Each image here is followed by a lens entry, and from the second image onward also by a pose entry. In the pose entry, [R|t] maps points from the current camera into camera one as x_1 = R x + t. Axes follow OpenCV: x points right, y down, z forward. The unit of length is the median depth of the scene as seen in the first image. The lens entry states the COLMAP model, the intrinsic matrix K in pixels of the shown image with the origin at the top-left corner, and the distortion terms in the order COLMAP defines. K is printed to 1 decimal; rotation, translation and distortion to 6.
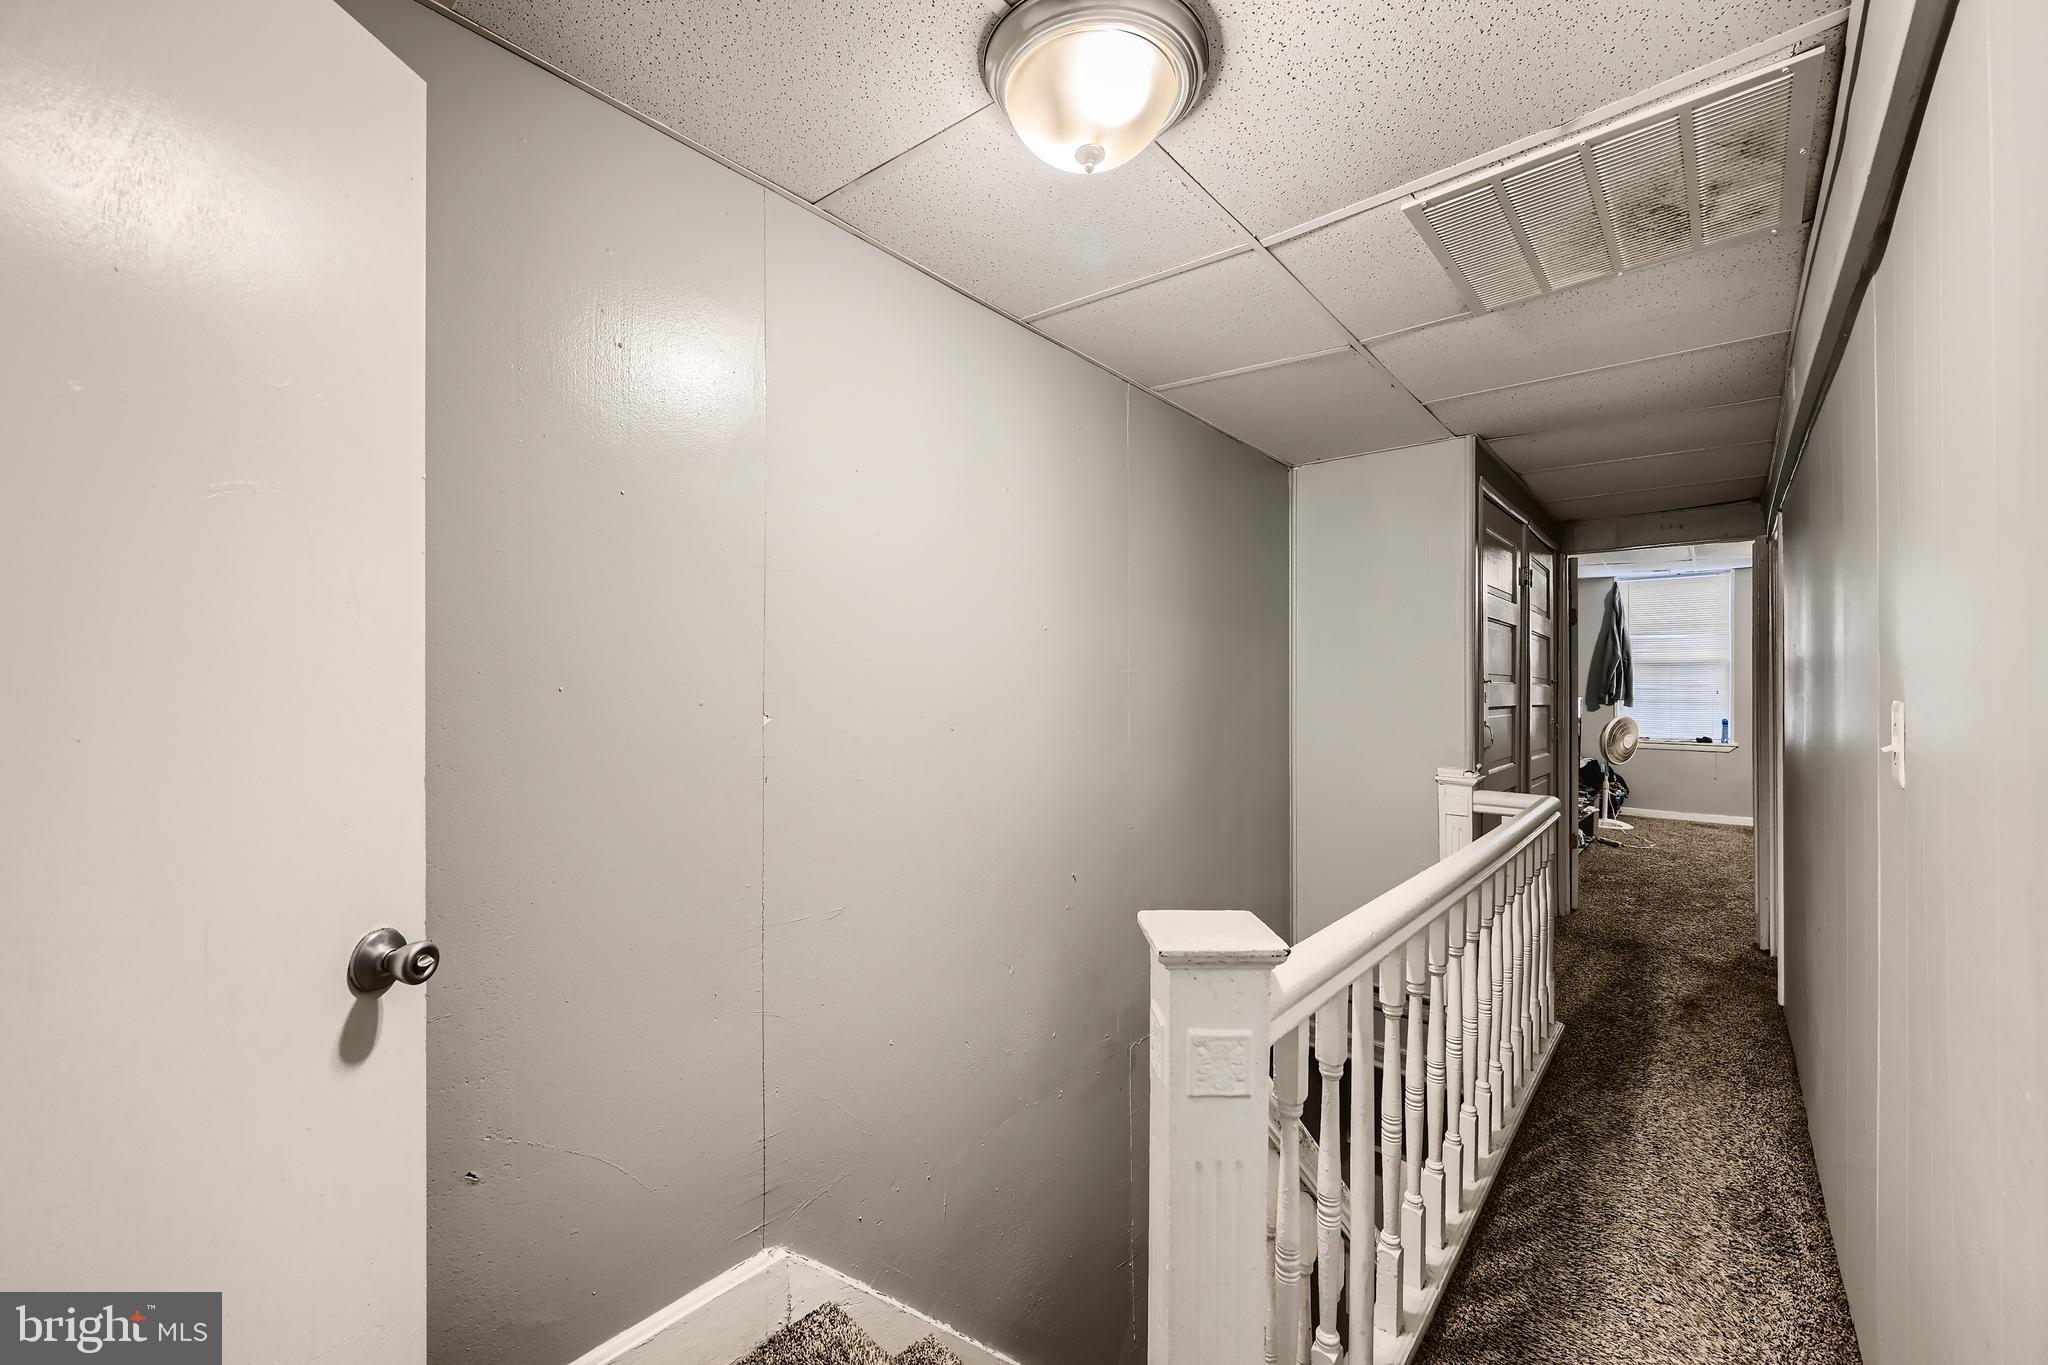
lens RADIAL K [[811.3, 0, 1014.4], [0, 811.3, 686.7], [0, 0, 1]] dist [0.000619, 0.000152]
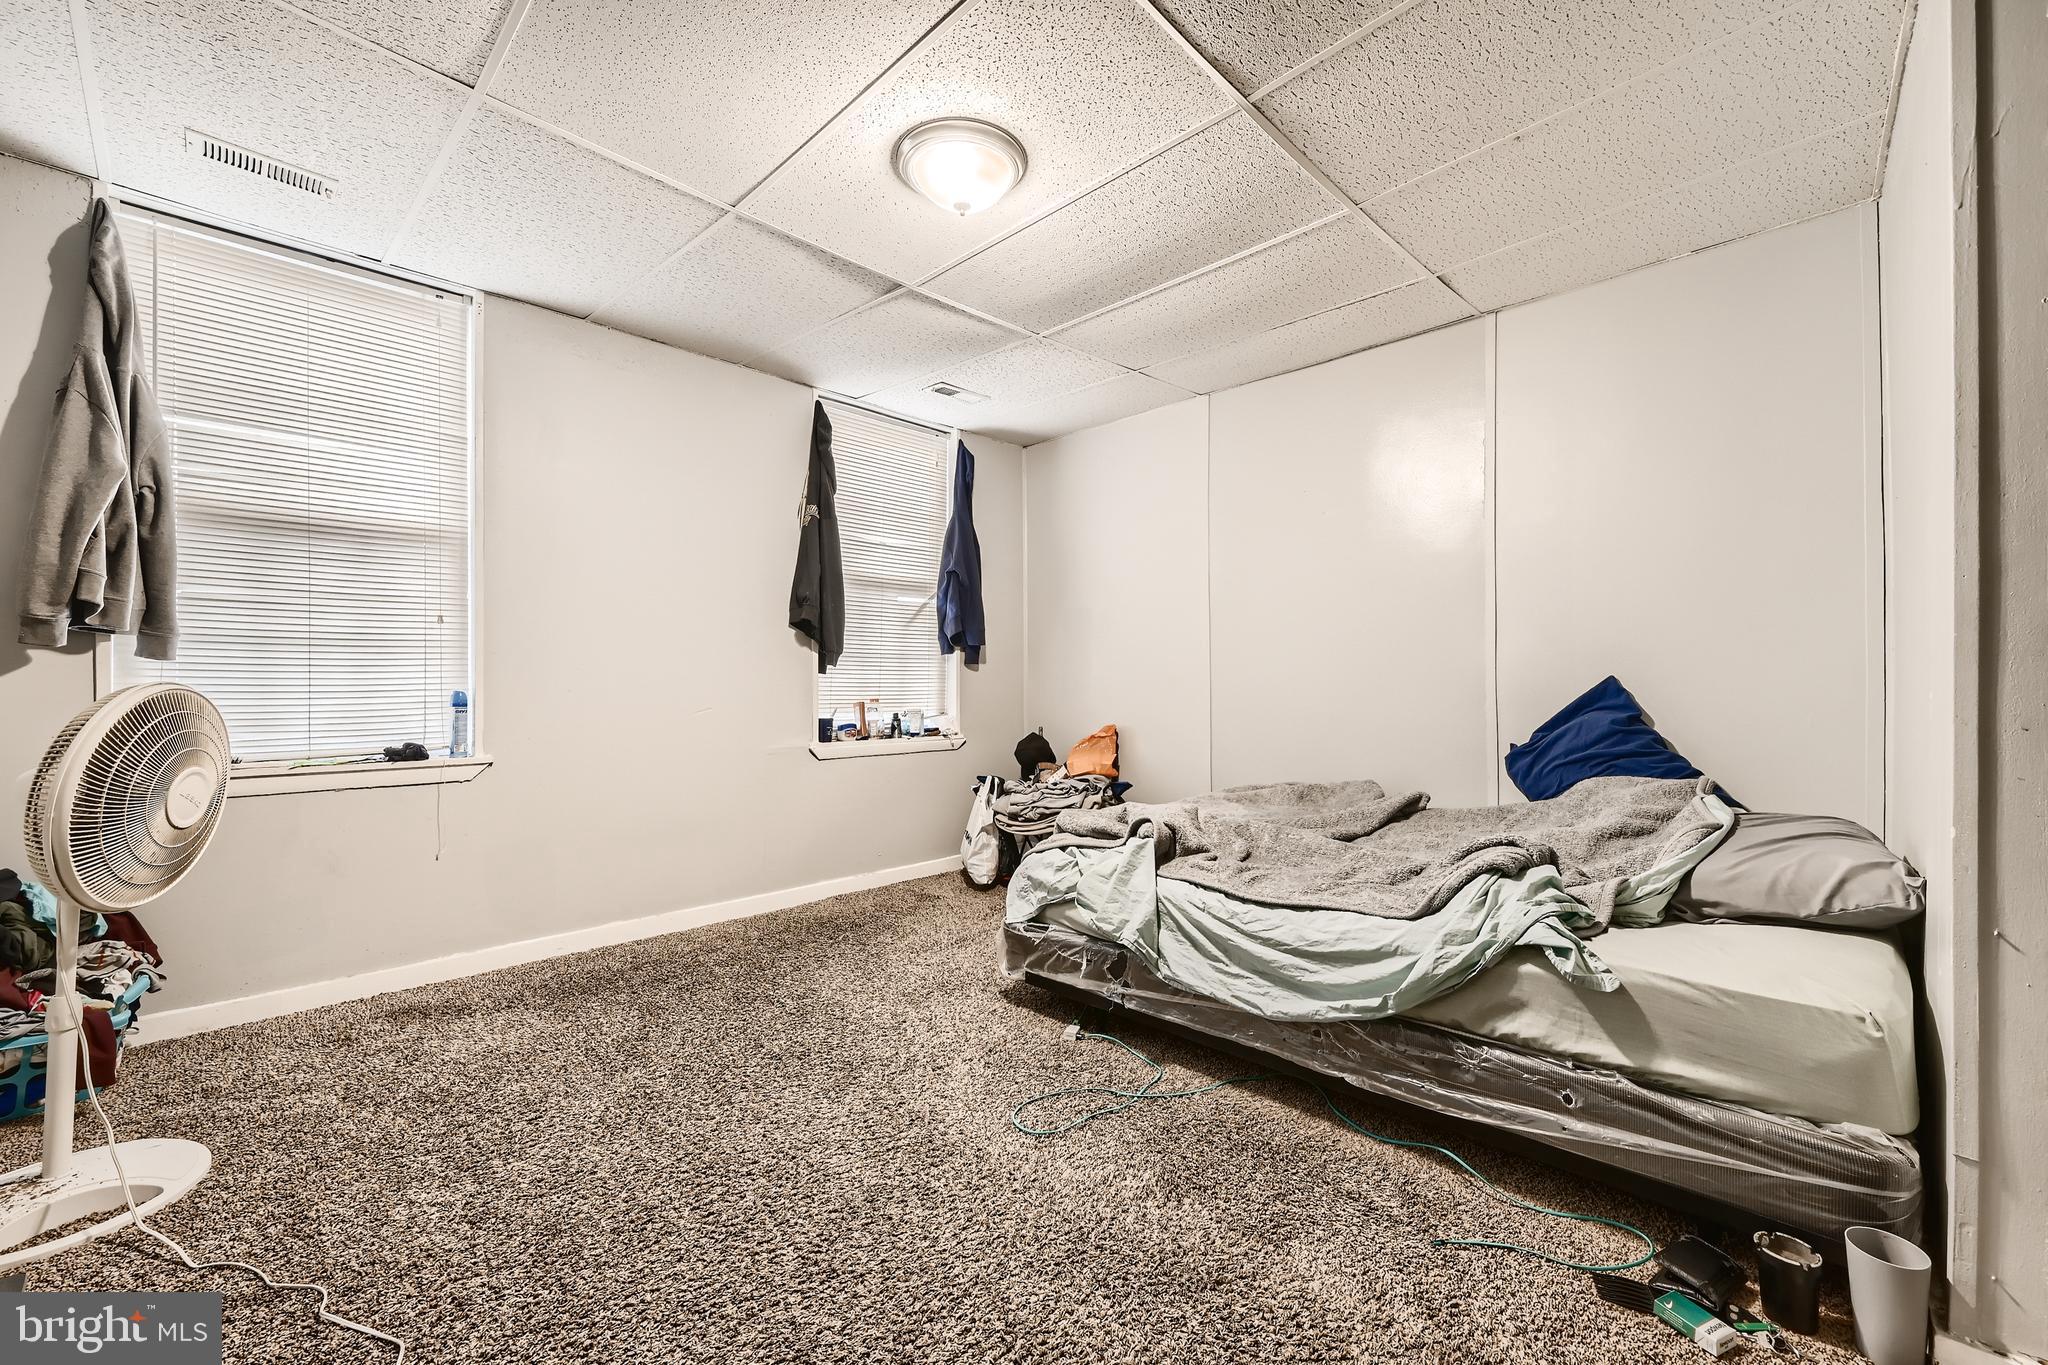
lens RADIAL K [[811.3, 0, 1016.7], [0, 811.3, 677.4], [0, 0, 1]] dist [0.000619, 0.000152]
pose [[0.060426, -0.001813, 0.998171, 0.496875], [-0.000609, 0.999998, 0.001853, 0.031372], [-0.998172, -0.000720, 0.060425, 0.690489]]
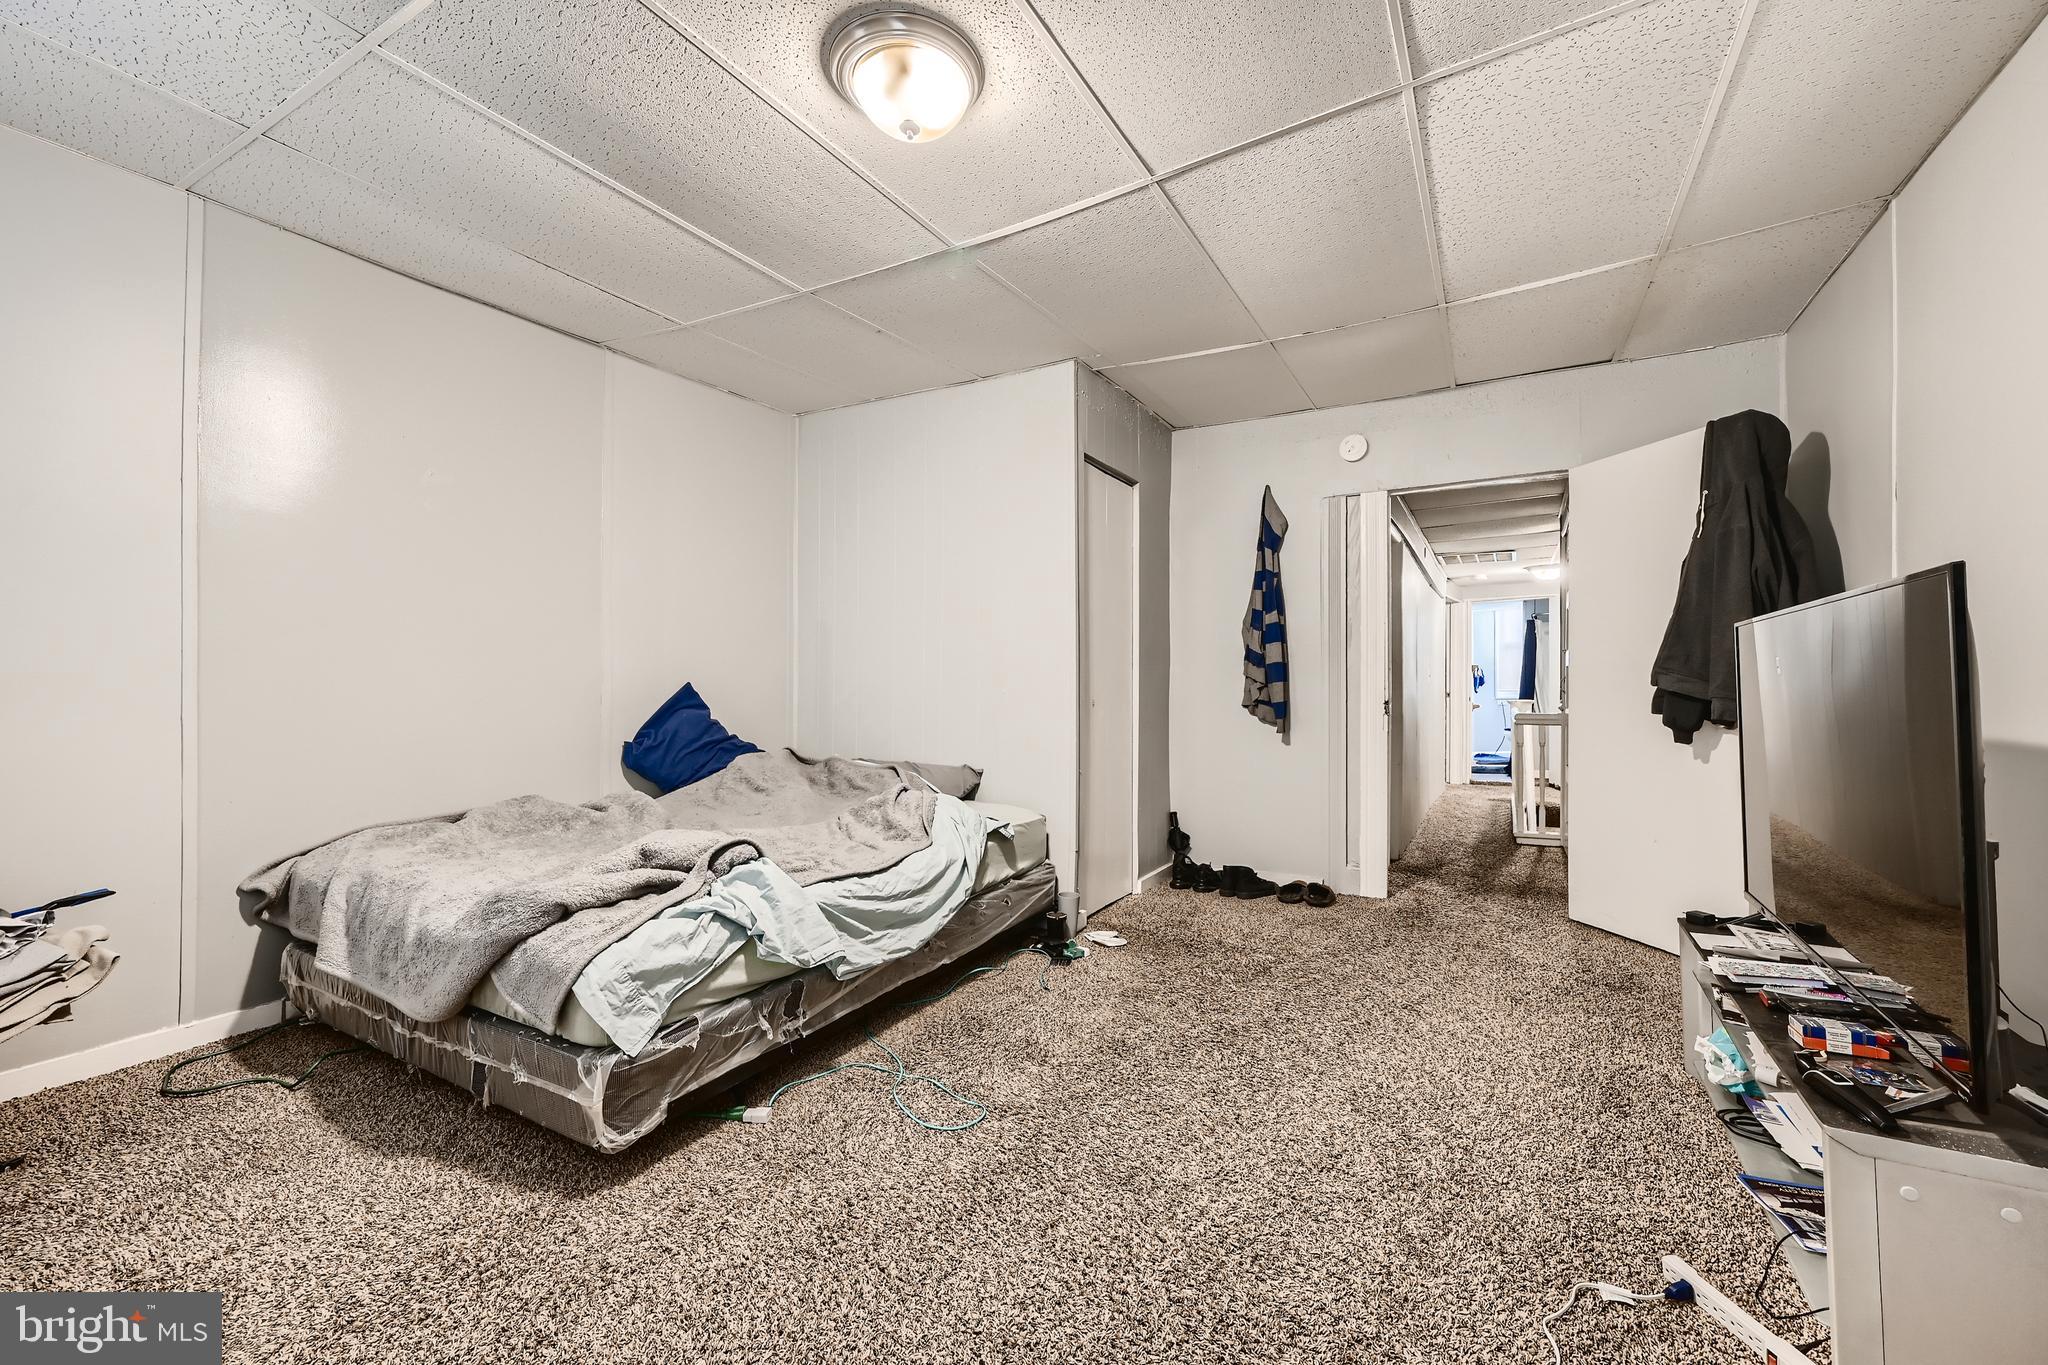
lens RADIAL K [[811.3, 0, 1022.6], [0, 811.3, 678.6], [0, 0, 1]] dist [0.000619, 0.000152]
pose [[-0.985344, -0.004527, -0.170516, 0.757944], [-0.002914, 0.999949, -0.009708, 0.033279], [0.170552, -0.009069, -0.985307, 0.942160]]
